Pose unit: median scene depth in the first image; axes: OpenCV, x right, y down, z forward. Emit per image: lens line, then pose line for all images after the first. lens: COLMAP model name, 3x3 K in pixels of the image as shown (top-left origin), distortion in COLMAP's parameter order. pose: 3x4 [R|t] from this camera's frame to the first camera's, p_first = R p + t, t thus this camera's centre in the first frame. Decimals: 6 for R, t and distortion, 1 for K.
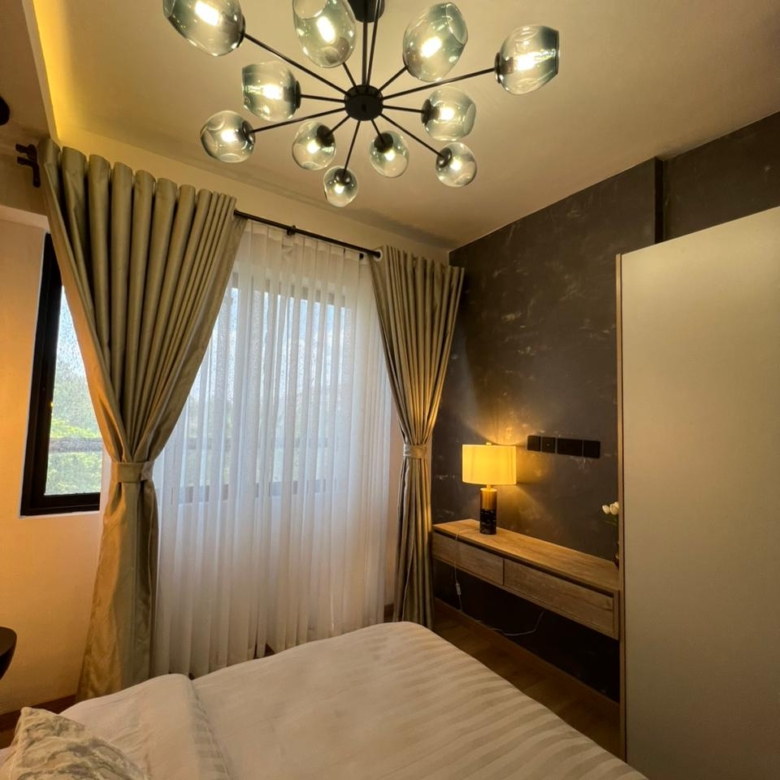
lens RADIAL K [[417.2, 0, 387.5], [0, 417.2, 390.6], [0, 0, 1]] dist [-0.001589, 0.000562]
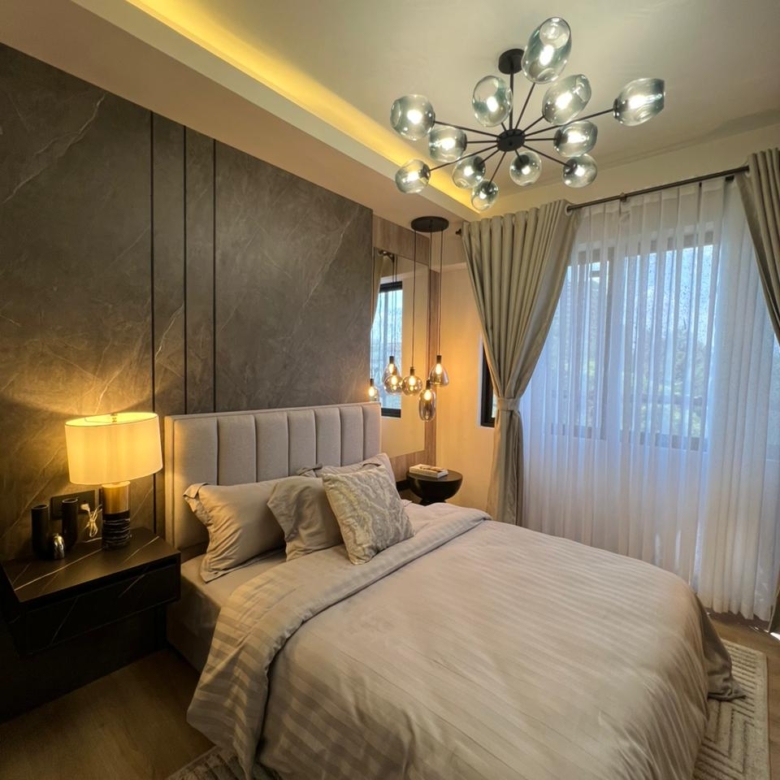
lens RADIAL K [[417.2, 0, 387.5], [0, 417.2, 390.6], [0, 0, 1]] dist [-0.001589, 0.000562]
pose [[0.249705, 0.025143, -0.967995, 1.024069], [0.042001, 0.998441, 0.036768, 0.076175], [0.967411, -0.049838, 0.248260, 0.175421]]
